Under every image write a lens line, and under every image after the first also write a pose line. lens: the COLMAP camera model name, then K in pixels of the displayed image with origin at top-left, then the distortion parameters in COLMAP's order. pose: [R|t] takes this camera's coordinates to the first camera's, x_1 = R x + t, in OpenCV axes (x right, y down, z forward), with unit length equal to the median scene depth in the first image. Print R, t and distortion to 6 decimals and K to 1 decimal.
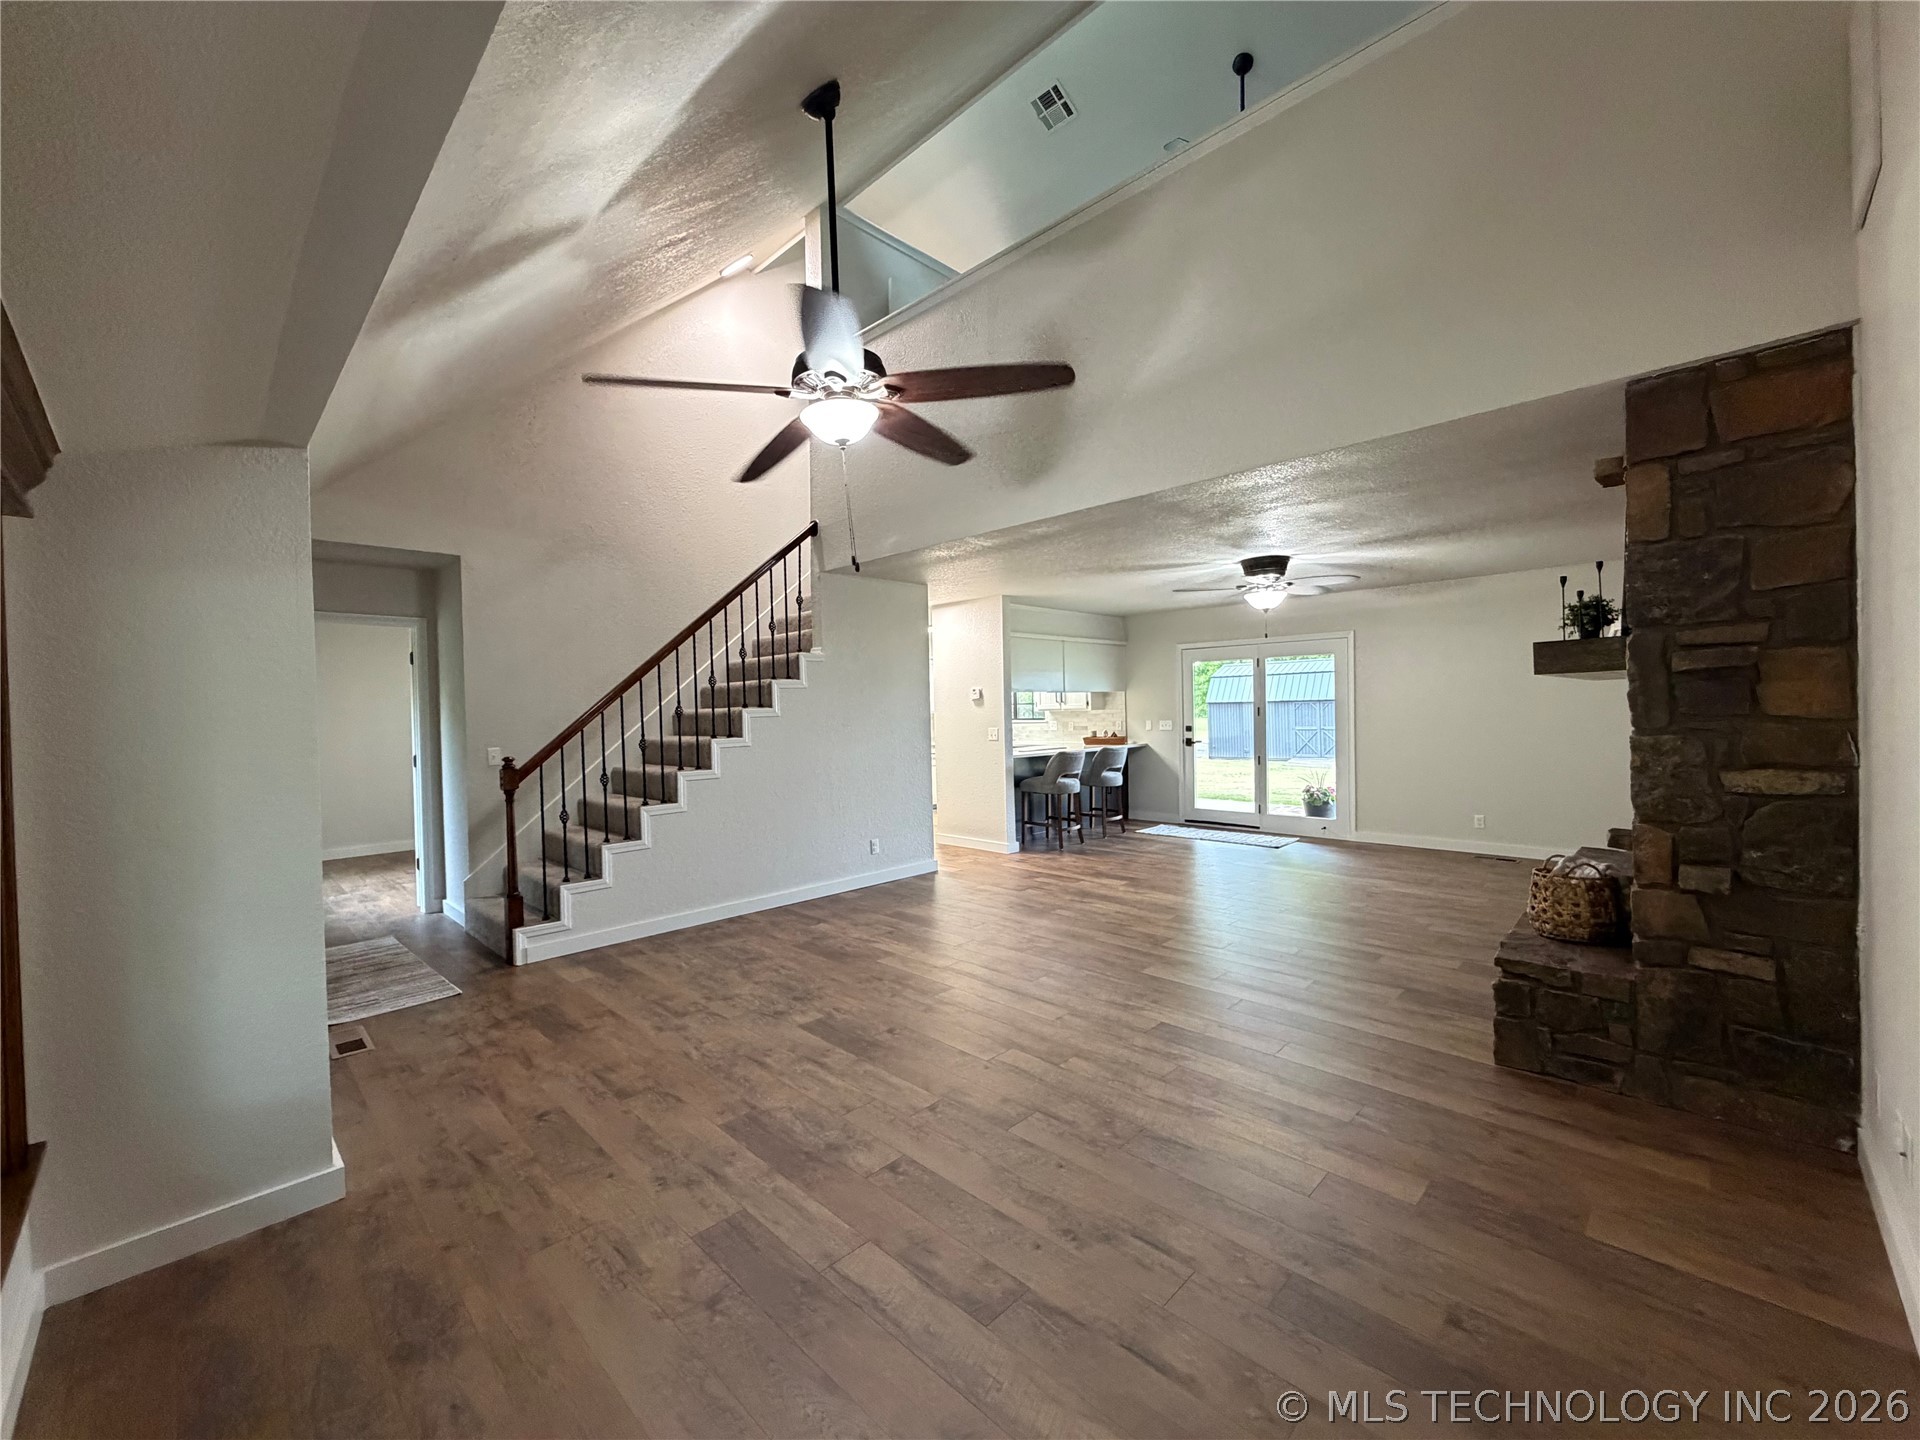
lens RADIAL K [[765.5, 0, 953.9], [0, 765.5, 717.5], [0, 0, 1]] dist [-0.001078, 0.000051]
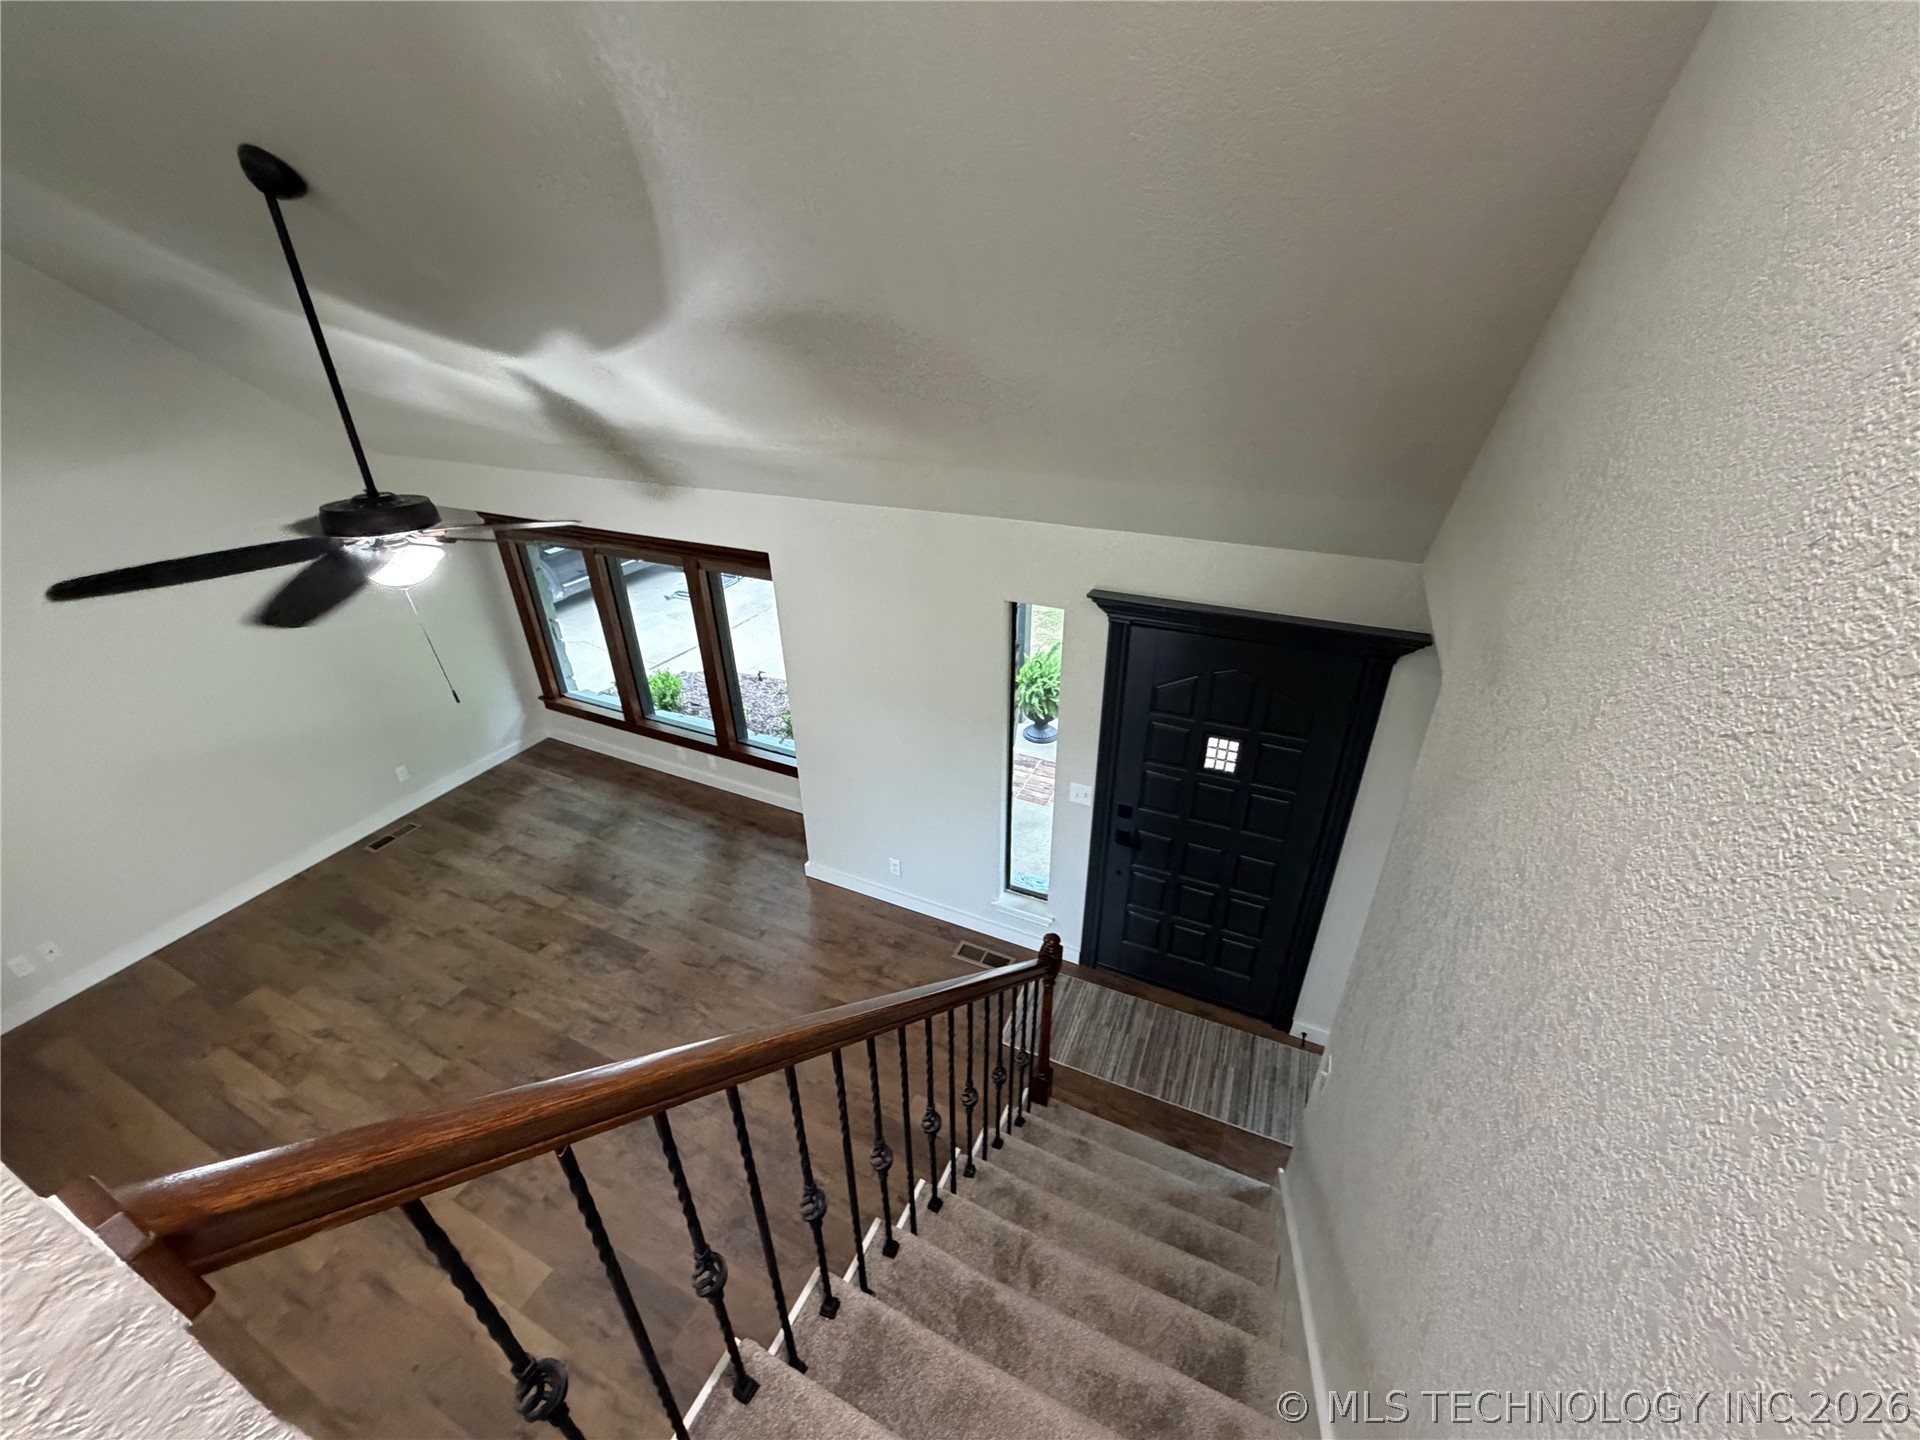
lens RADIAL K [[765.5, 0, 953.9], [0, 765.5, 717.5], [0, 0, 1]] dist [-0.001078, 0.000051]
pose [[-0.943738, 0.188706, -0.271566, -0.372567], [0.030880, 0.867901, 0.495776, -0.488545], [0.329249, 0.459497, -0.824899, 1.535419]]
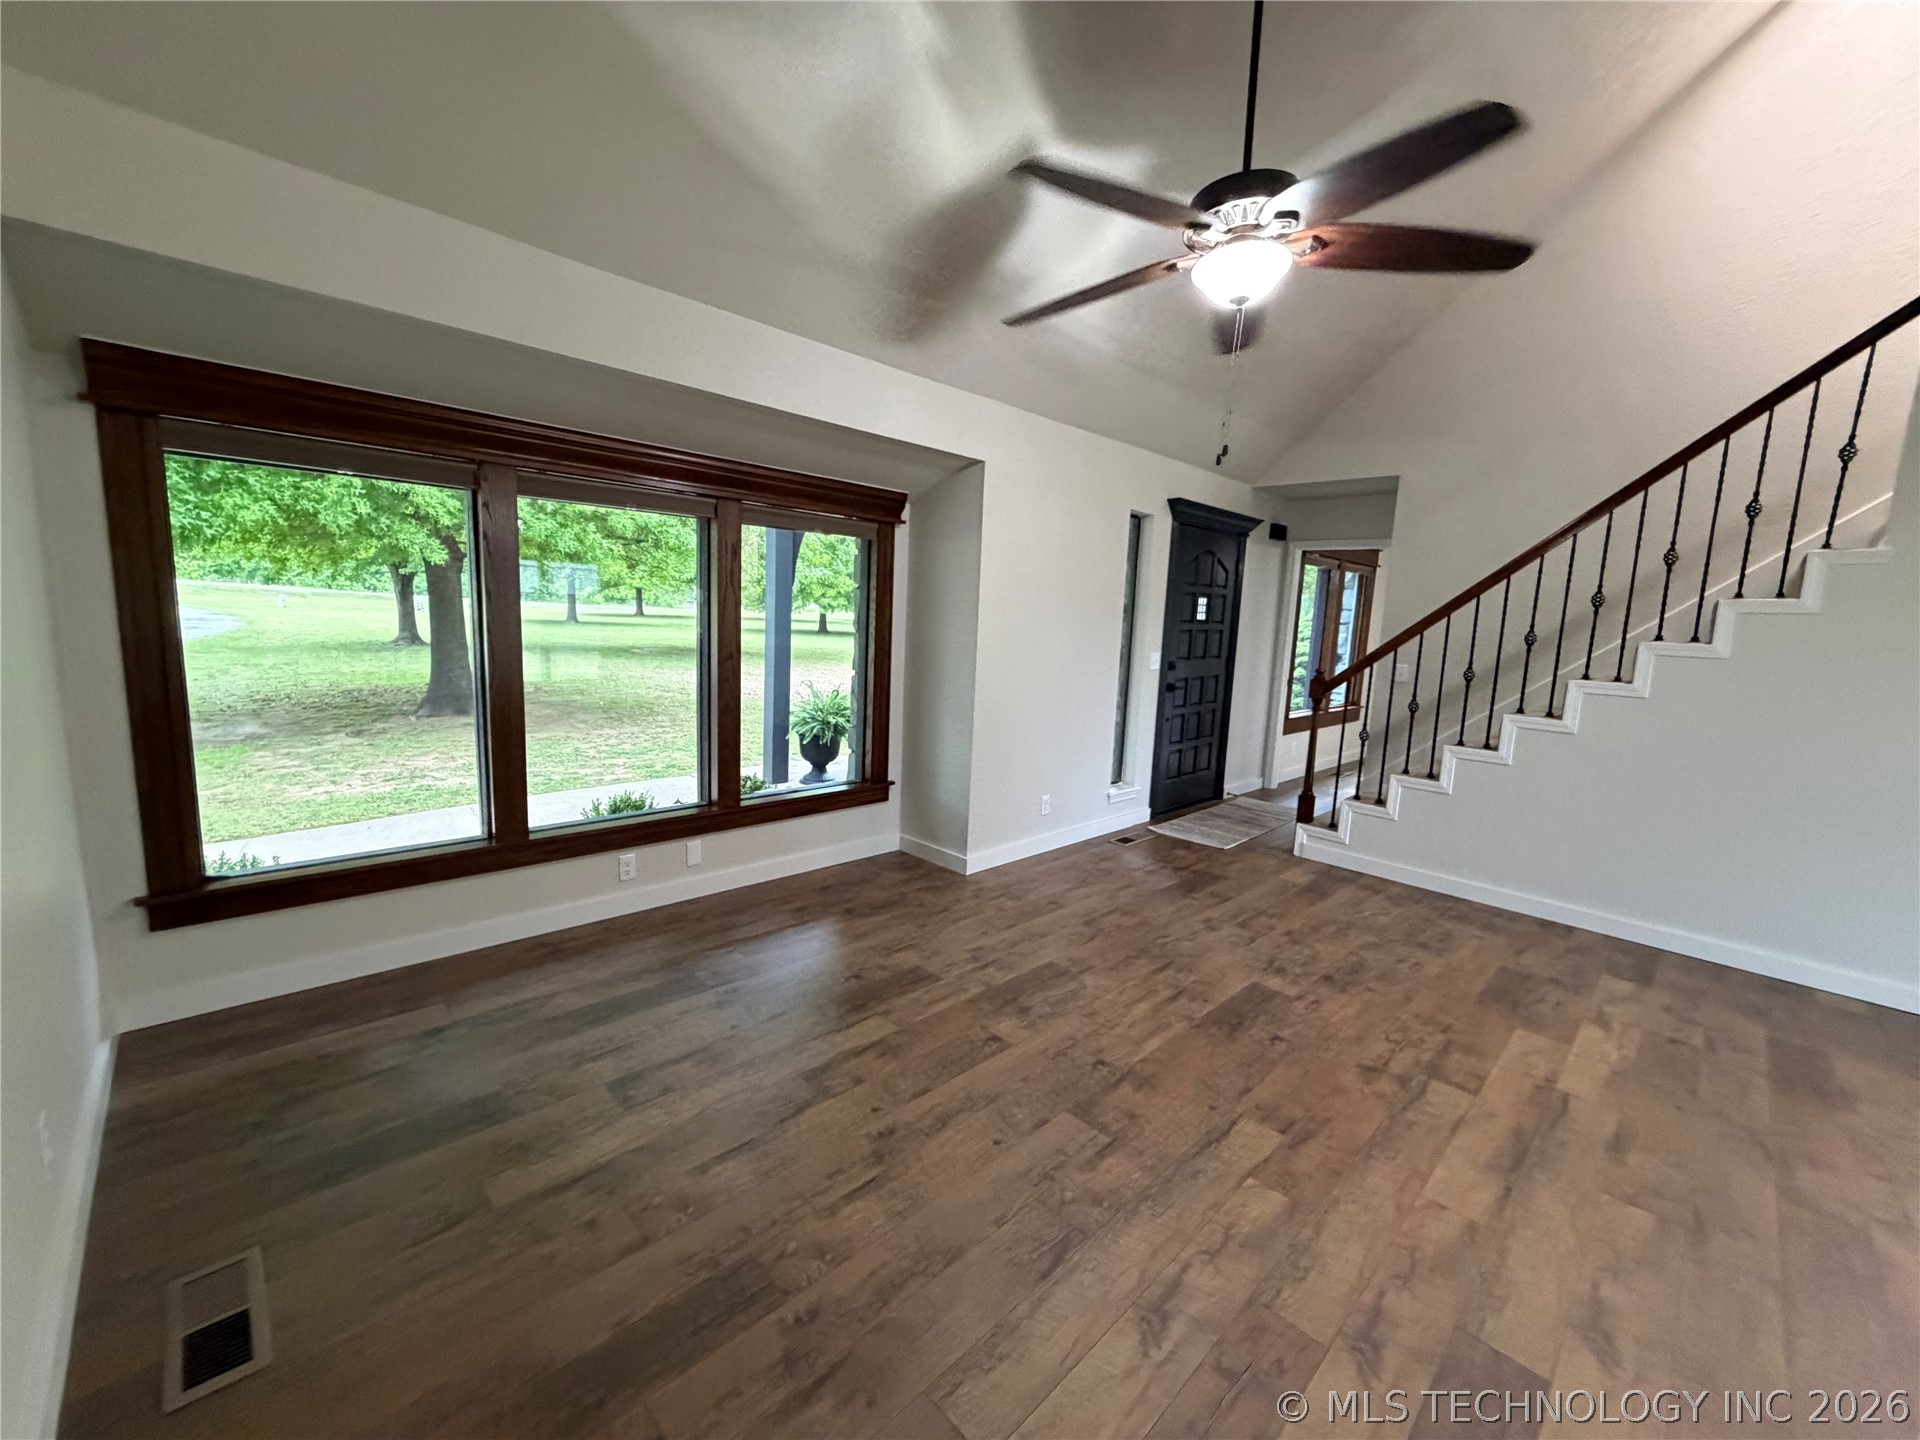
lens RADIAL K [[765.5, 0, 953.9], [0, 765.5, 717.5], [0, 0, 1]] dist [-0.001078, 0.000051]
pose [[-0.016292, 0.156406, -0.987558, 0.536118], [-0.056603, 0.985961, 0.157087, -0.022371], [0.998264, 0.058458, -0.007210, 0.525903]]
